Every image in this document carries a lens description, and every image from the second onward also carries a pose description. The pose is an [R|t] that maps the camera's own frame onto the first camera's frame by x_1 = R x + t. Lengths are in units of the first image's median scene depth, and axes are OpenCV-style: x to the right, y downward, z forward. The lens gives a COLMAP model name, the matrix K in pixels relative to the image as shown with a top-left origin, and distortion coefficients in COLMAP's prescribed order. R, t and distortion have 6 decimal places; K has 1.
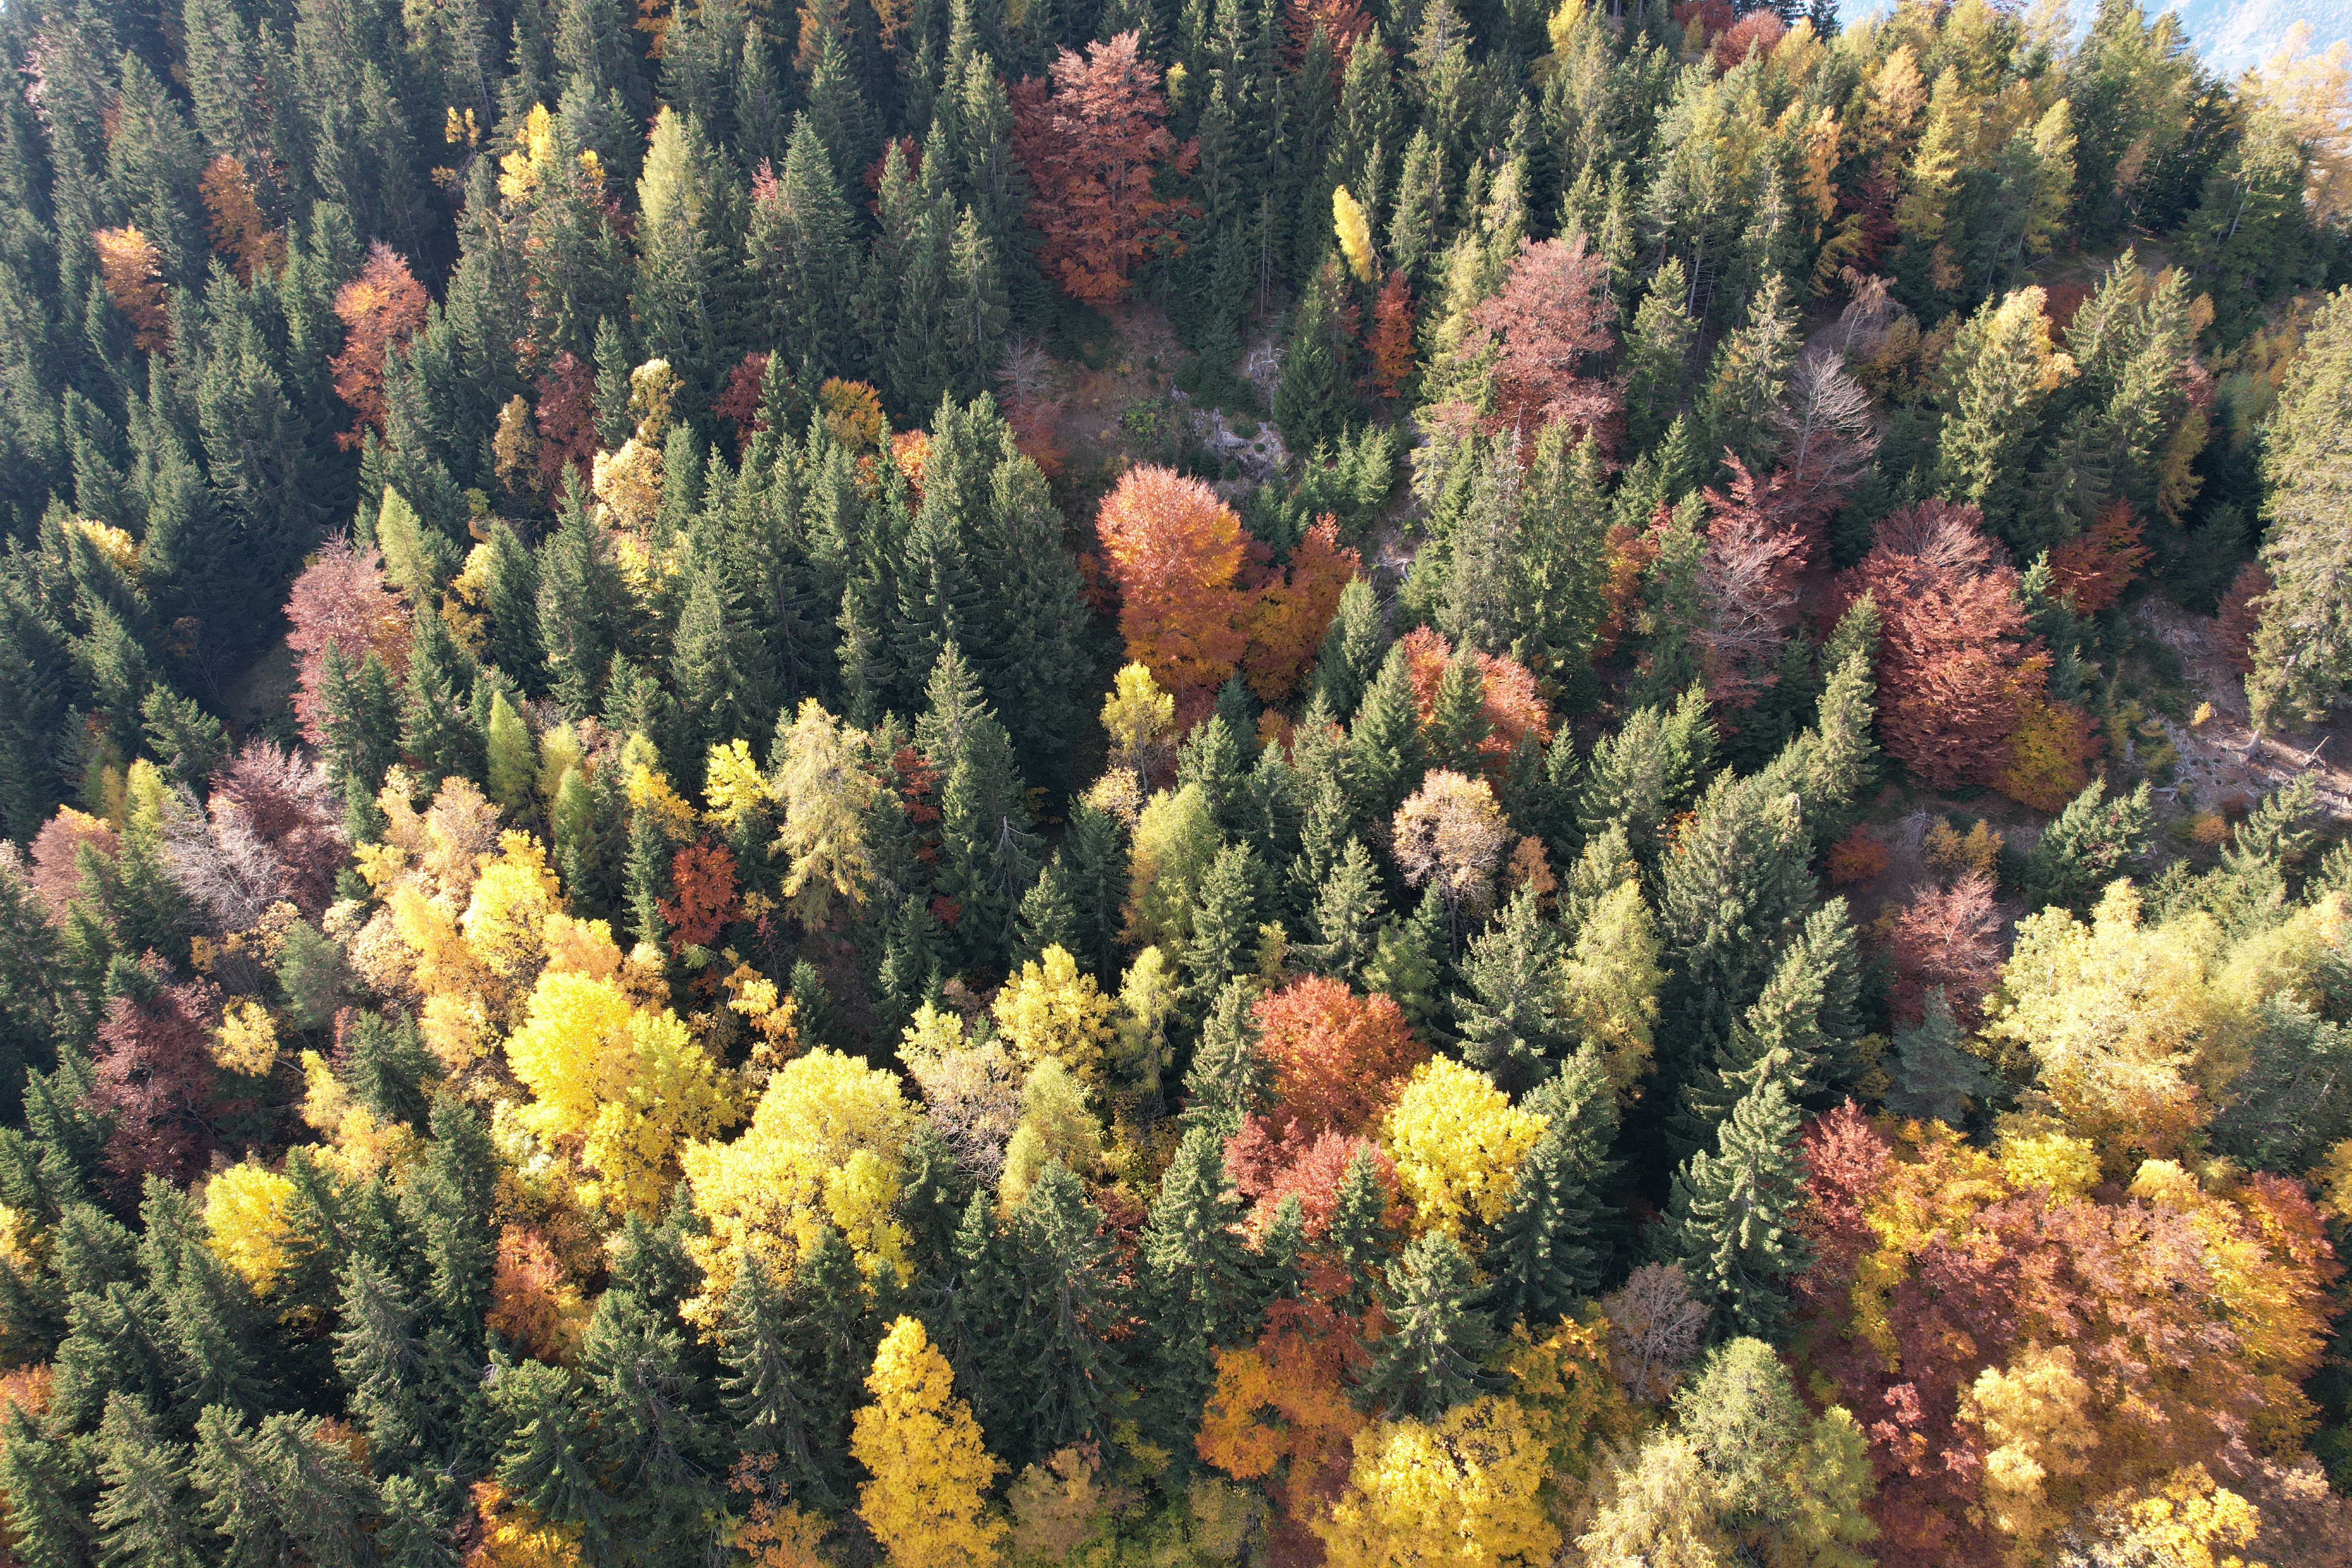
lens RADIAL K [[1499.0, 0, 1176.0], [0, 1499.0, 784.0], [0, 0, 1]] dist [-0.071061, 0.071762]
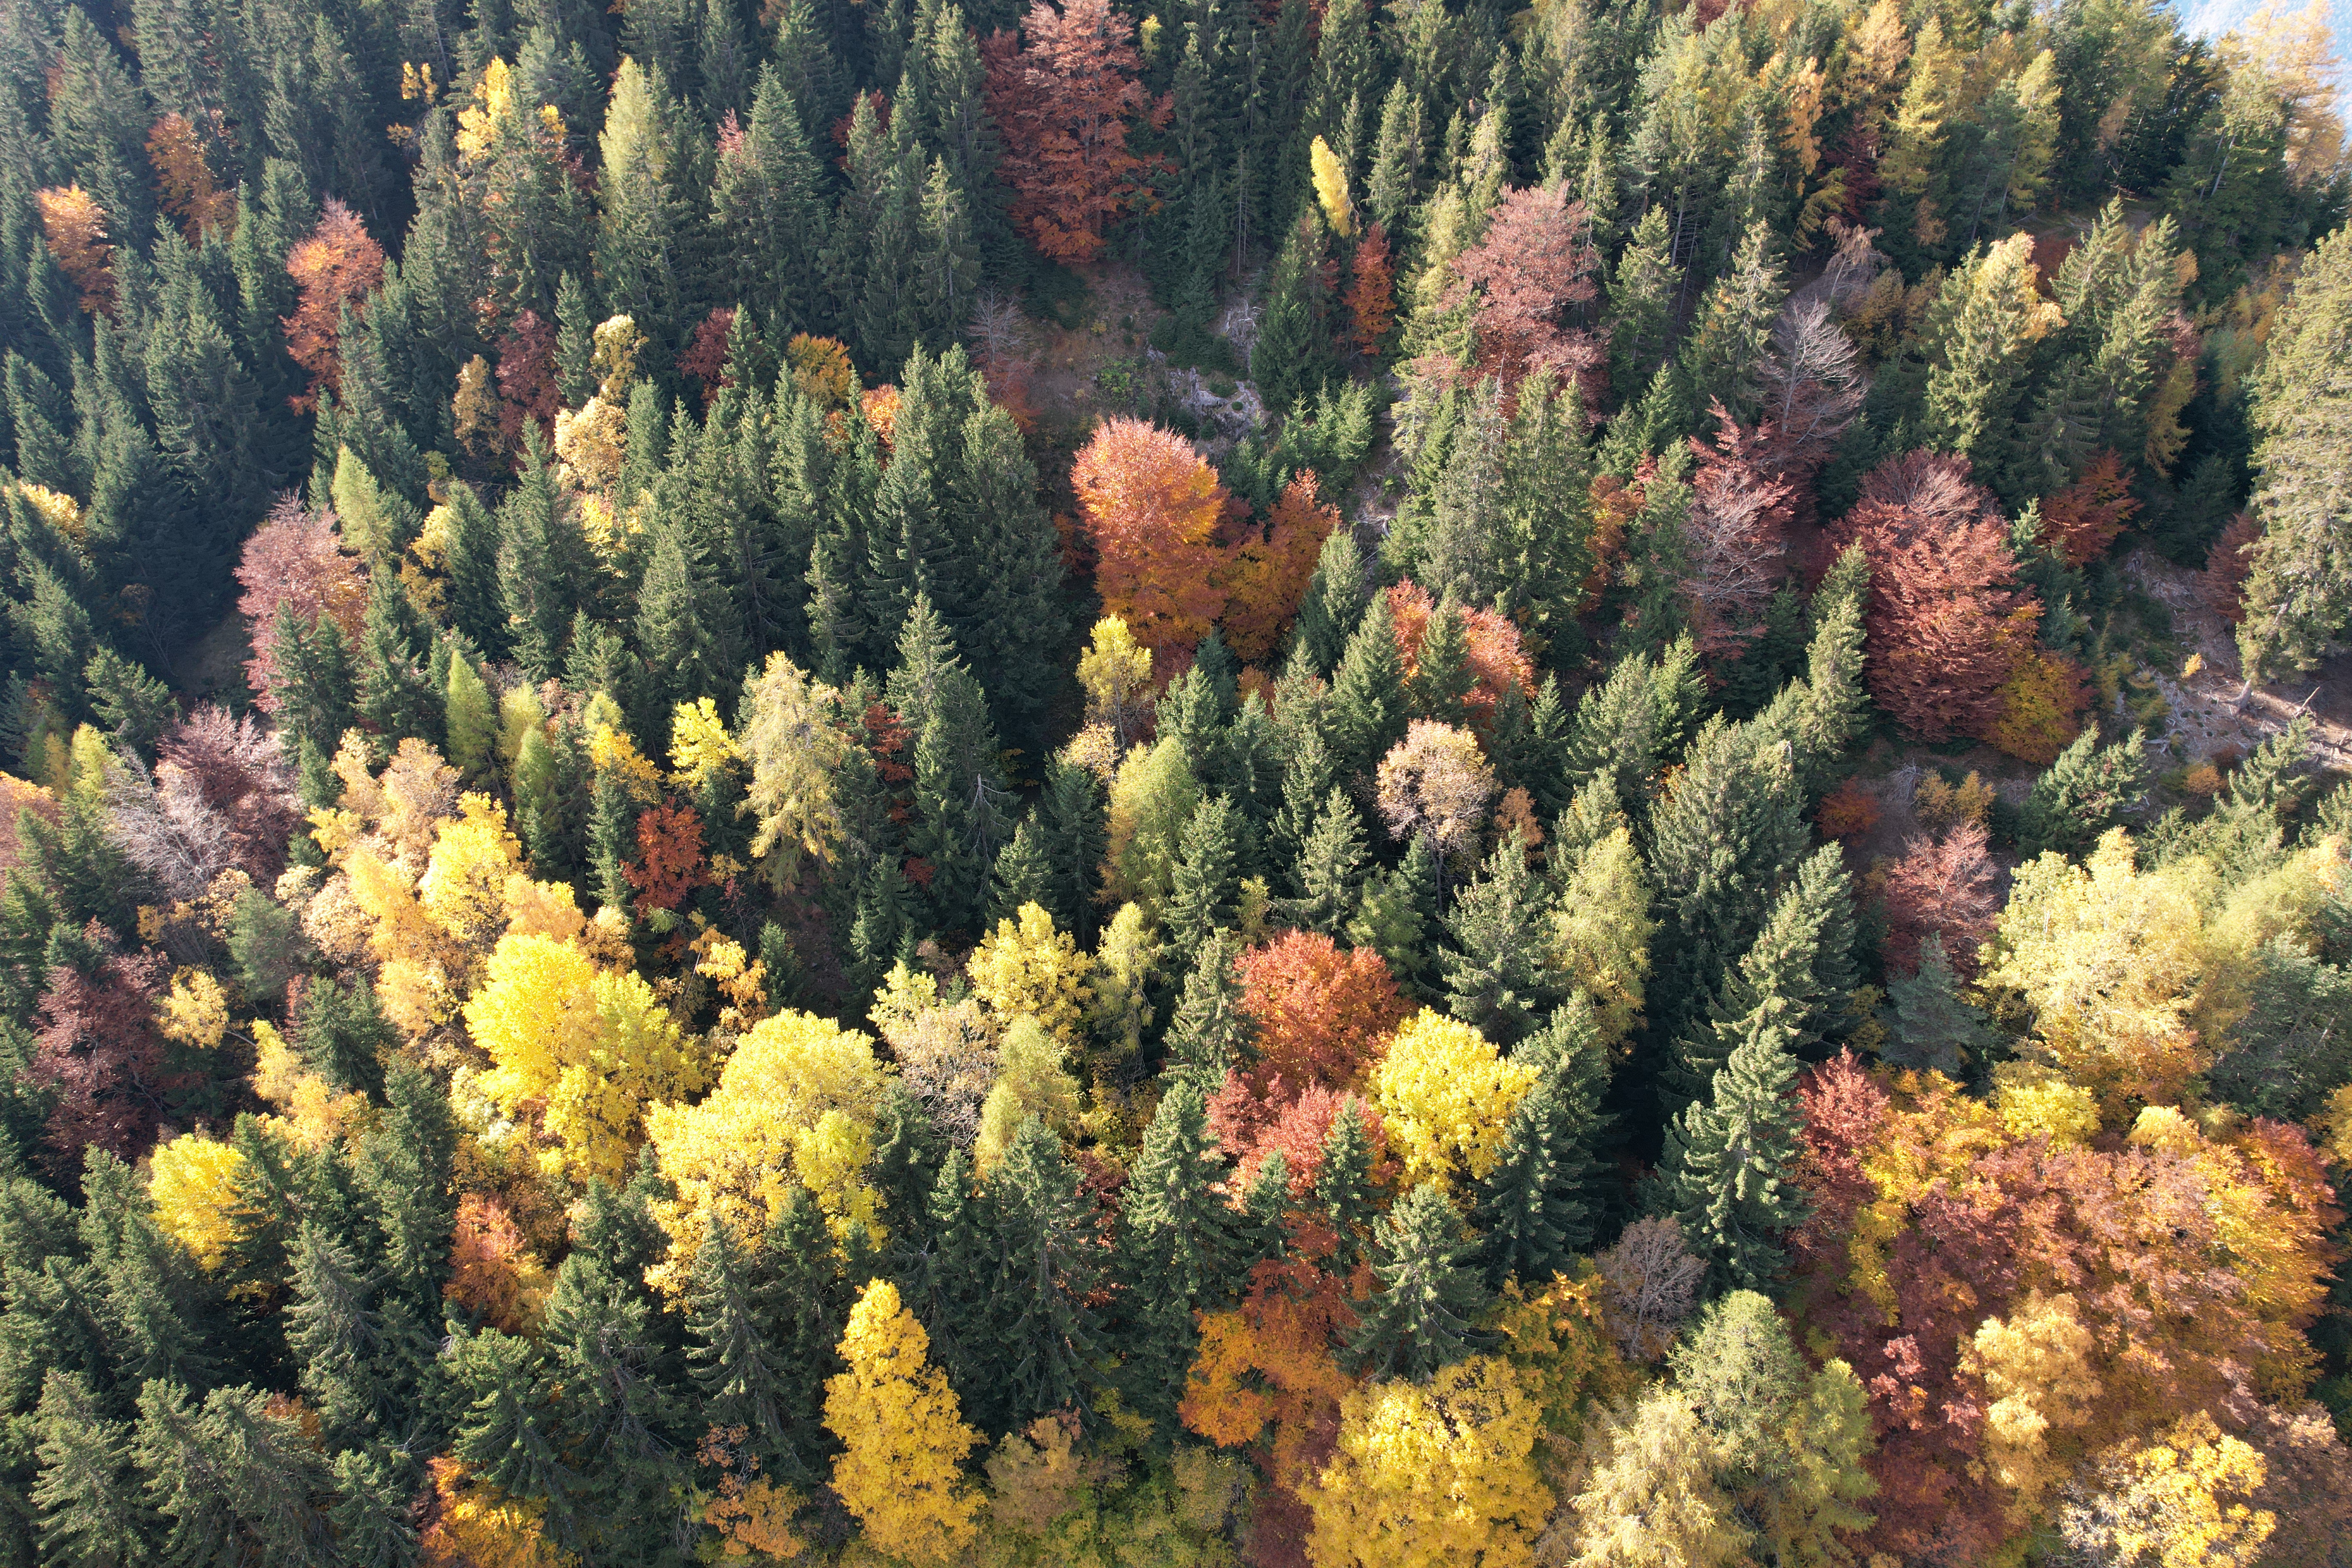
lens RADIAL K [[1499.0, 0, 1176.0], [0, 1499.0, 784.0], [0, 0, 1]] dist [-0.071061, 0.071762]
pose [[0.999865, -0.005876, 0.015353, -0.001043], [0.005868, 0.999983, 0.000553, 0.029157], [-0.015356, -0.000462, 0.999882, 0.023537]]
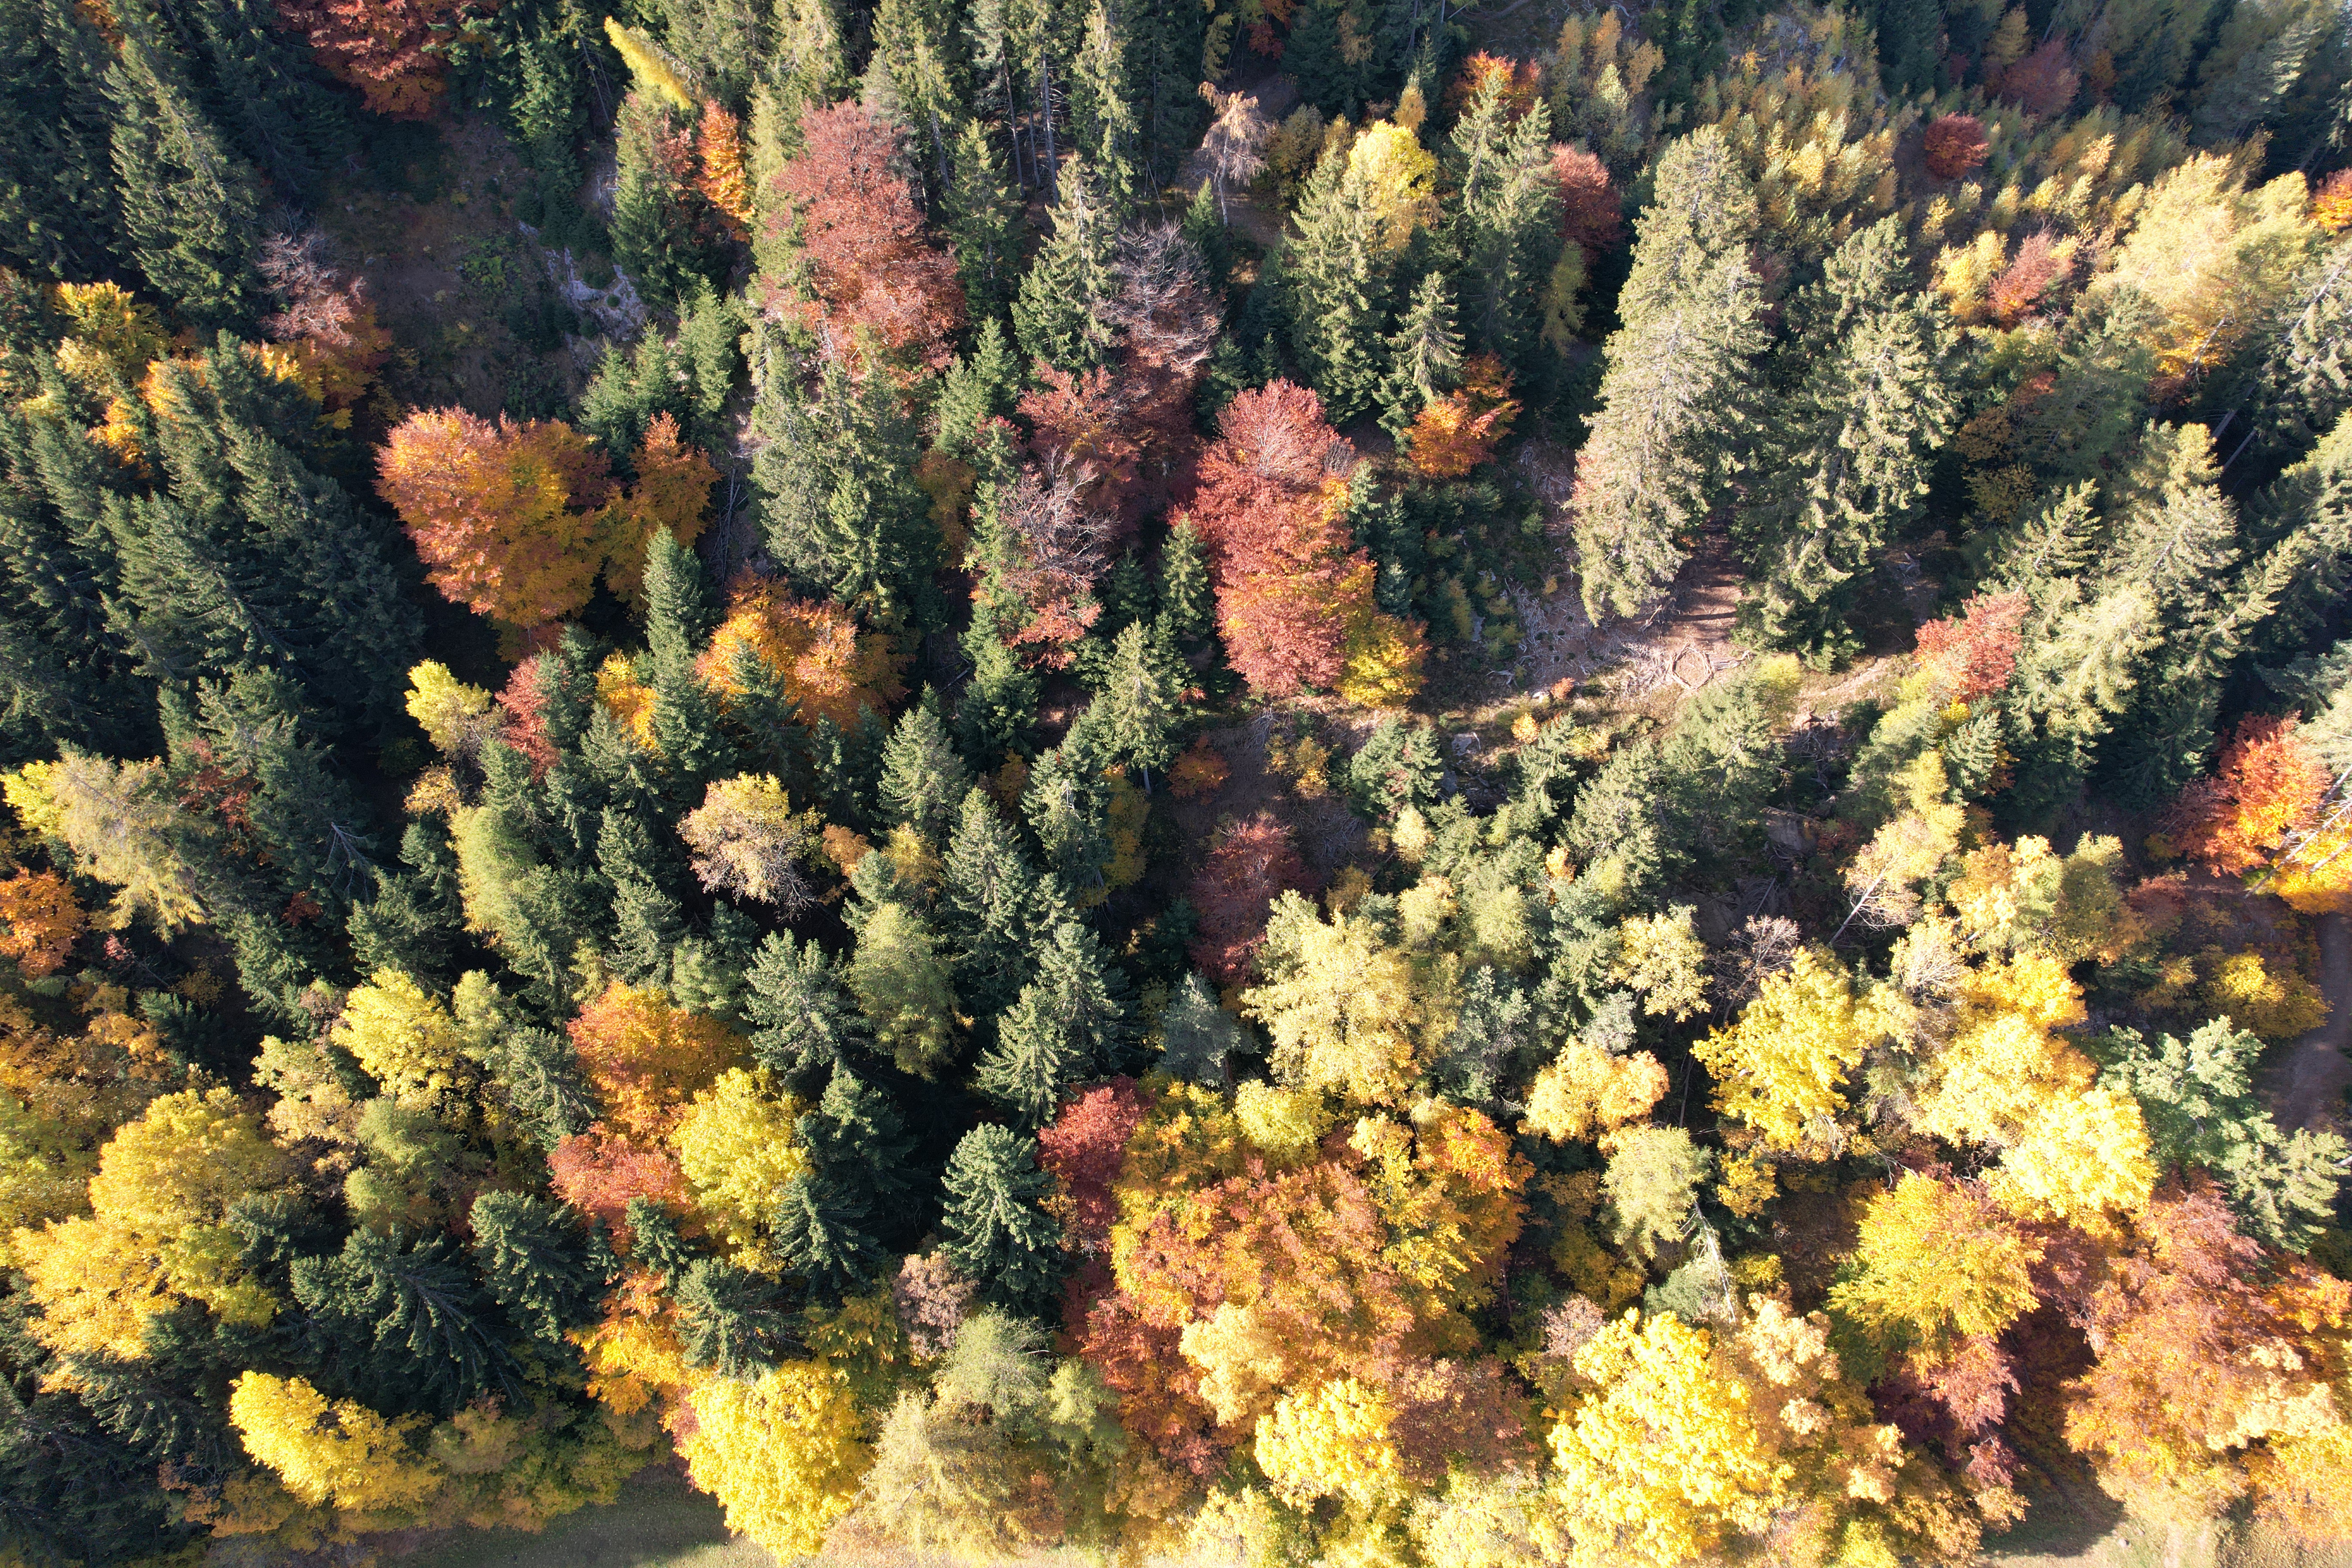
lens RADIAL K [[1499.0, 0, 1176.0], [0, 1499.0, 784.0], [0, 0, 1]] dist [-0.071061, 0.071762]
pose [[0.992289, -0.104766, 0.066237, 0.386962], [0.074475, 0.931118, 0.357034, -0.317024], [-0.099079, -0.349348, 0.931740, 0.049765]]
